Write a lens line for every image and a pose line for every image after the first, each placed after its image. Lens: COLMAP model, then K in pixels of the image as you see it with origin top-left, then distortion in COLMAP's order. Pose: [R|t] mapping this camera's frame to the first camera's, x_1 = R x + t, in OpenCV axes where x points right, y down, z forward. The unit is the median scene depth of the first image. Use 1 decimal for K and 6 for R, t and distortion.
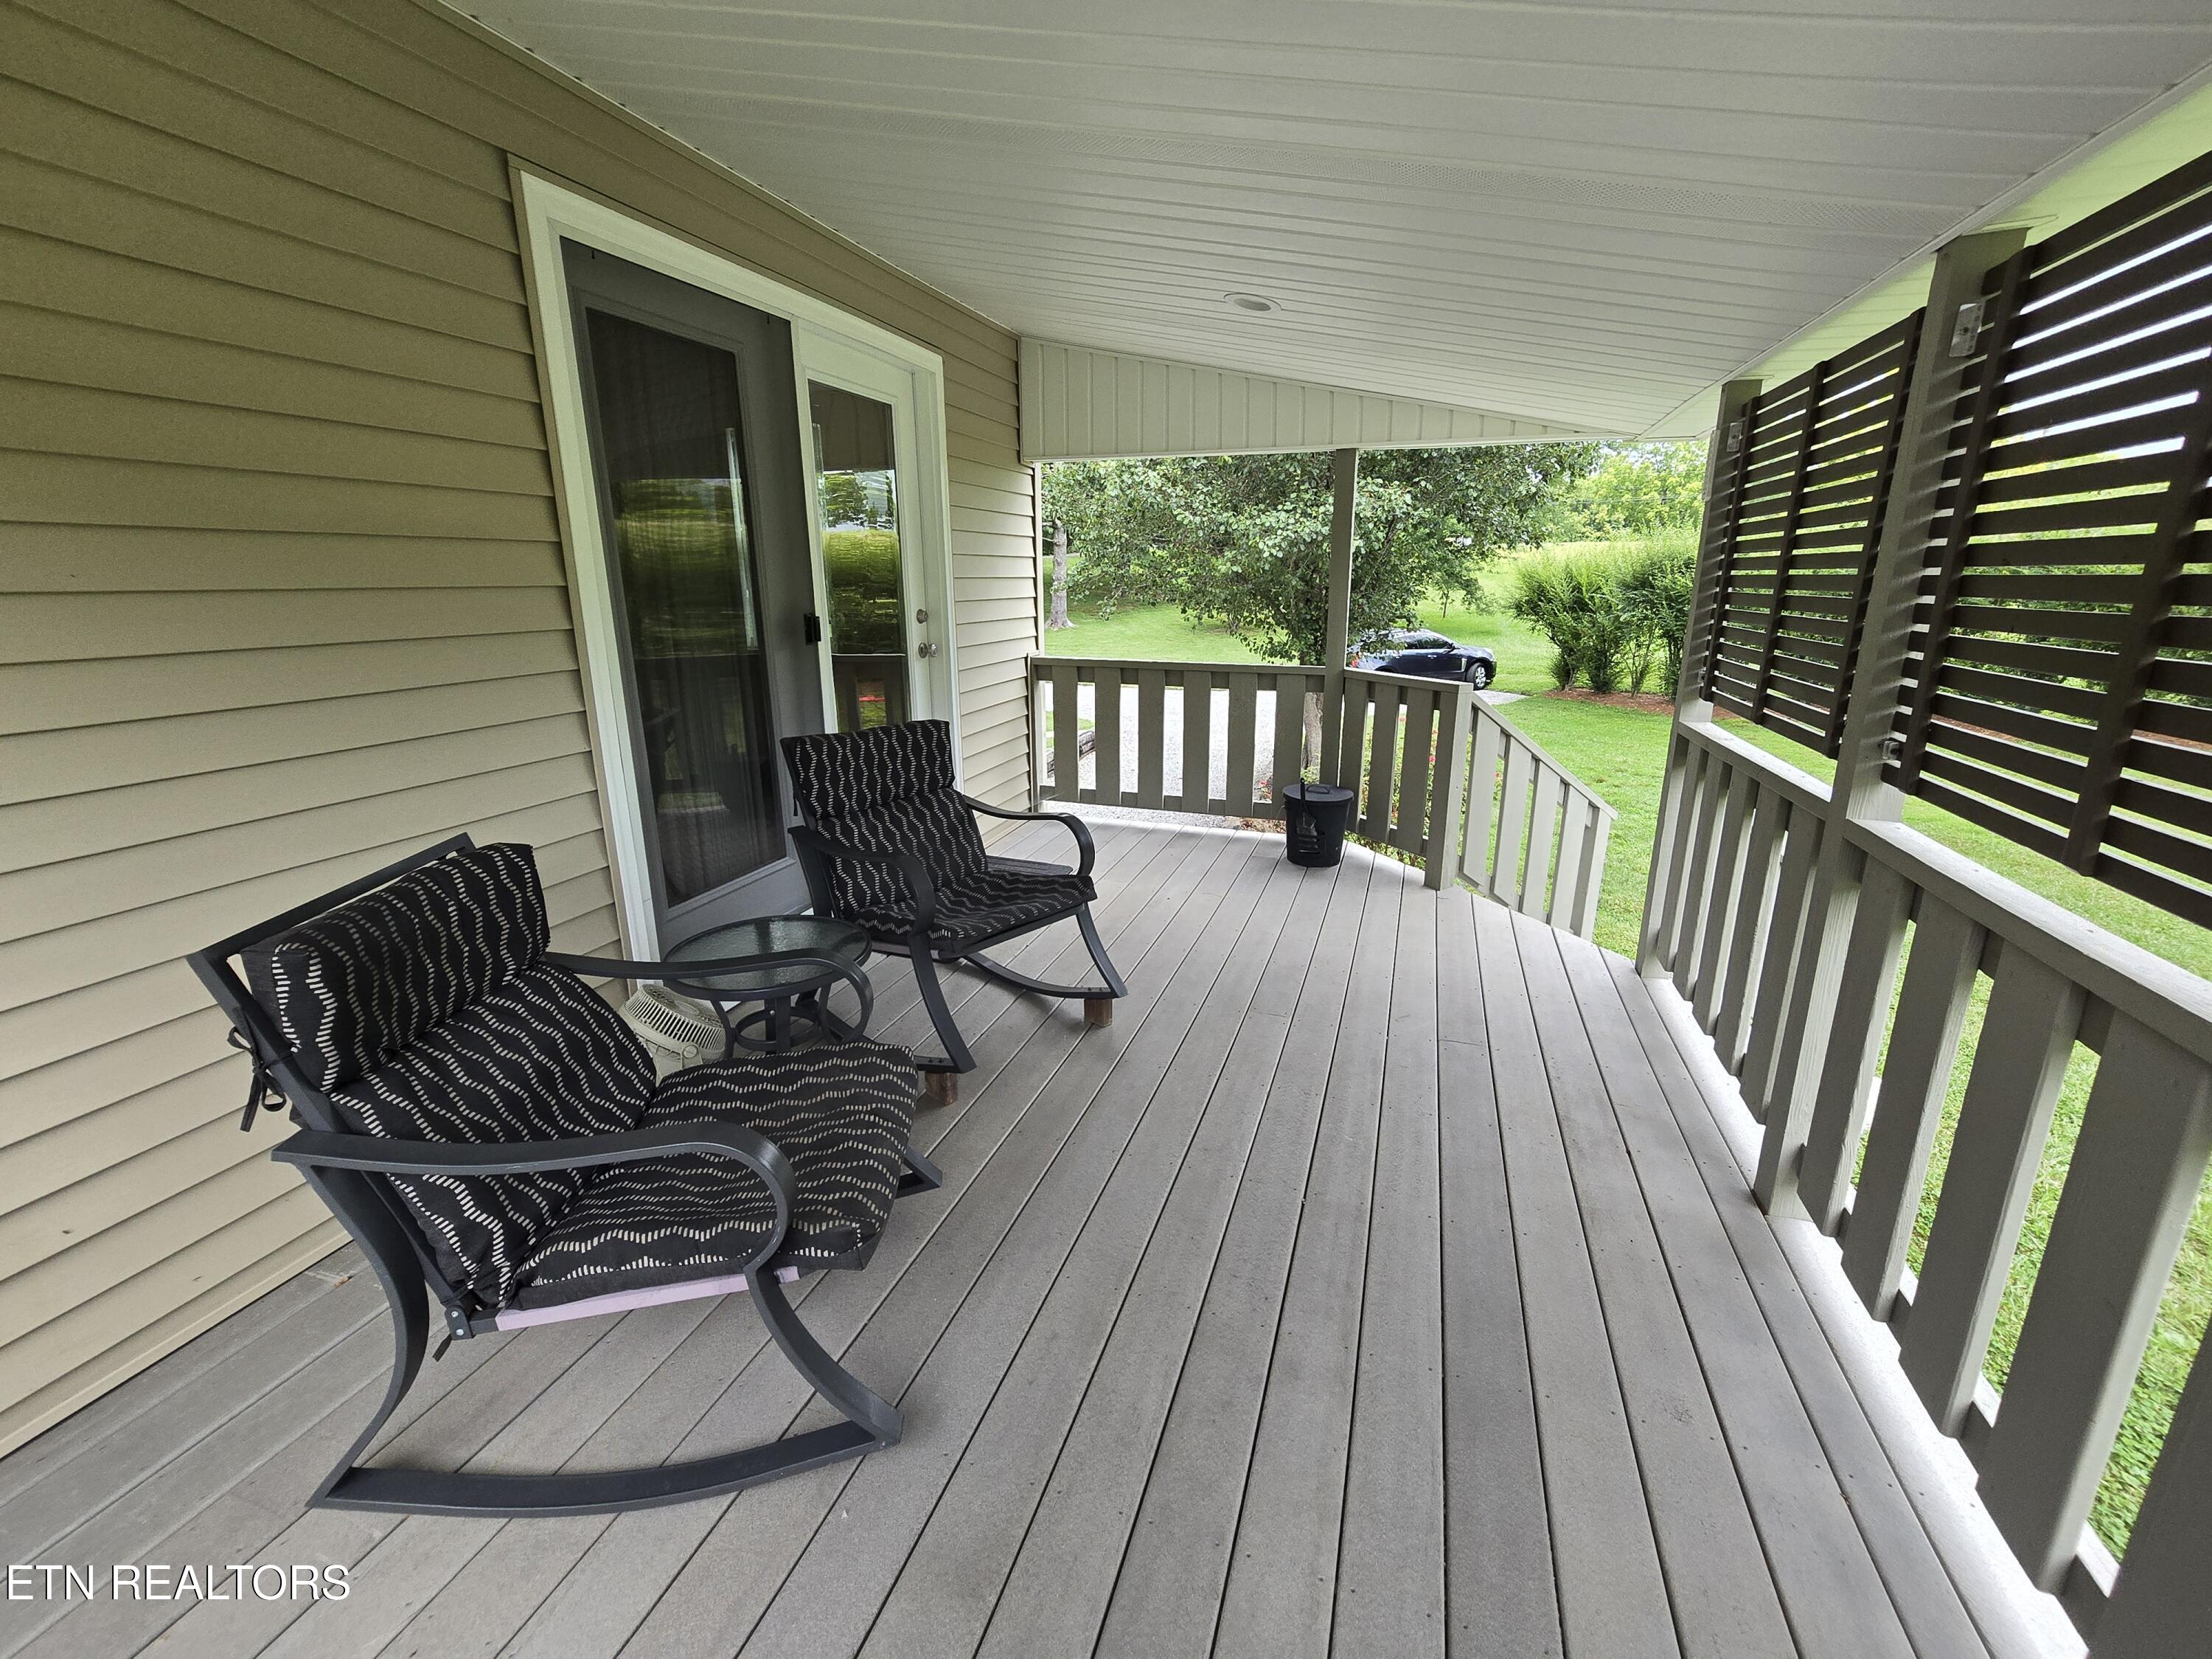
lens RADIAL K [[908.8, 0, 1106.0], [0, 908.8, 829.5], [0, 0, 1]] dist [-0.003012, 0.000413]
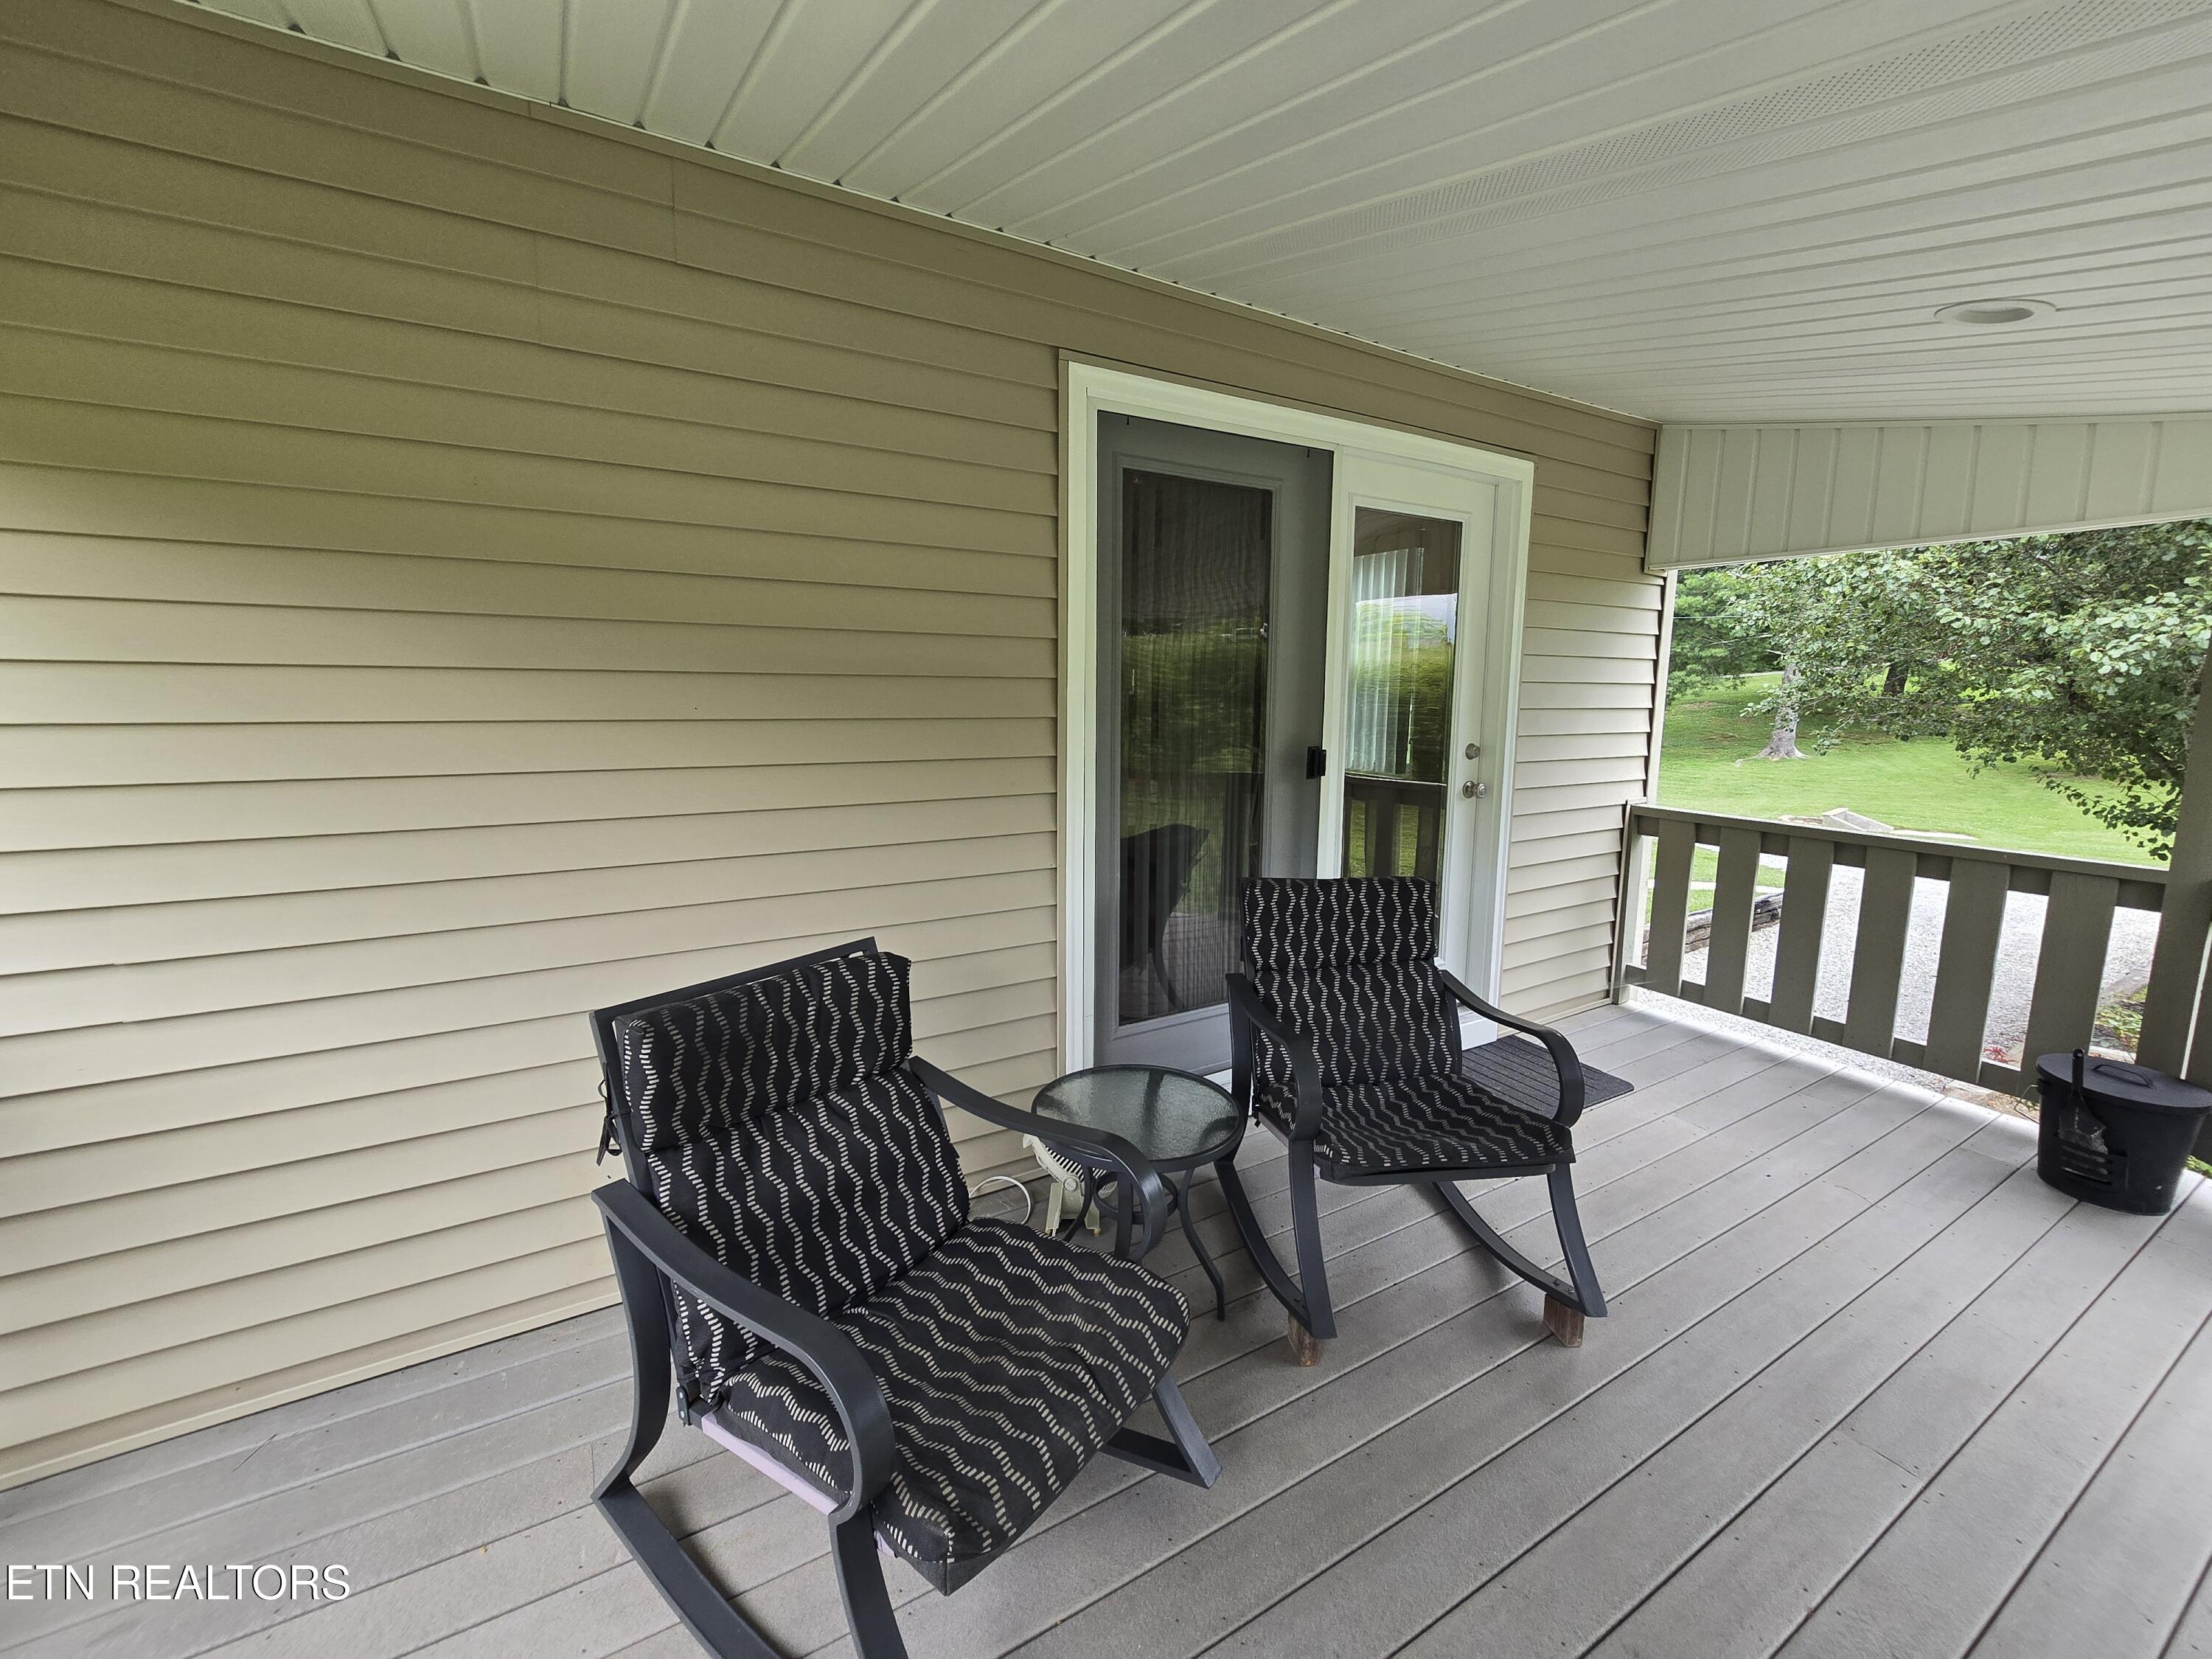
lens RADIAL K [[908.8, 0, 1106.0], [0, 908.8, 829.5], [0, 0, 1]] dist [-0.003012, 0.000413]
pose [[0.766945, 0.107859, -0.632584, 0.126374], [-0.183070, 0.981583, -0.054588, -0.071618], [0.615046, 0.157673, 0.772566, 0.178198]]
